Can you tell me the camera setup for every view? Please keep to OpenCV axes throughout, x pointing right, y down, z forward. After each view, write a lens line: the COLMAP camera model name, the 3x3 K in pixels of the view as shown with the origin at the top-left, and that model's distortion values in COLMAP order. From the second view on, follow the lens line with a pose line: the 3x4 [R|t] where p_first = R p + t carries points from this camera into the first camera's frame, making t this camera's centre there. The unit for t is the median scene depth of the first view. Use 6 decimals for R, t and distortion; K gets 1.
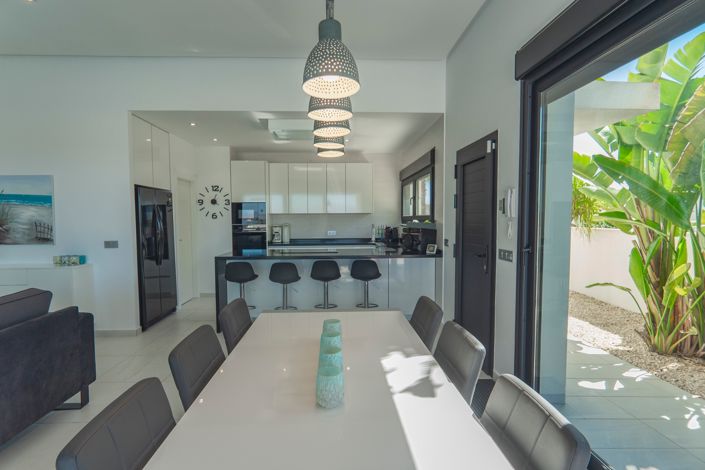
lens RADIAL K [[345.4, 0, 352.5], [0, 345.4, 235.0], [0, 0, 1]] dist [-0.009170, -0.000797]
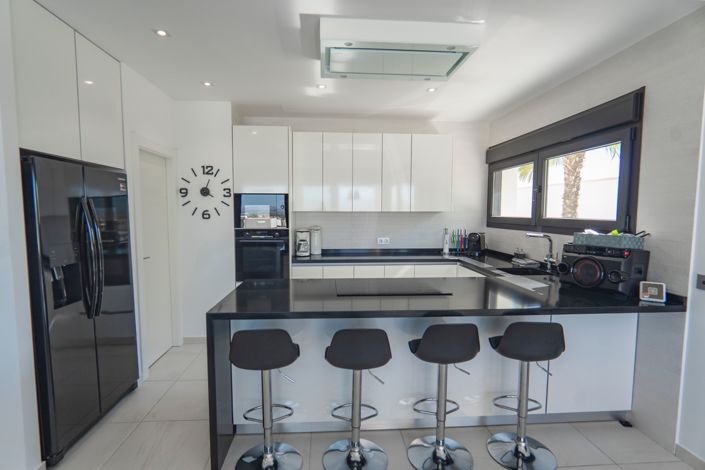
lens RADIAL K [[345.4, 0, 352.5], [0, 345.4, 235.0], [0, 0, 1]] dist [-0.009170, -0.000797]
pose [[0.999811, 0.007957, 0.017712, -0.162262], [-0.008331, 0.999742, 0.021139, -0.037336], [-0.017540, -0.021283, 0.999620, 0.411162]]
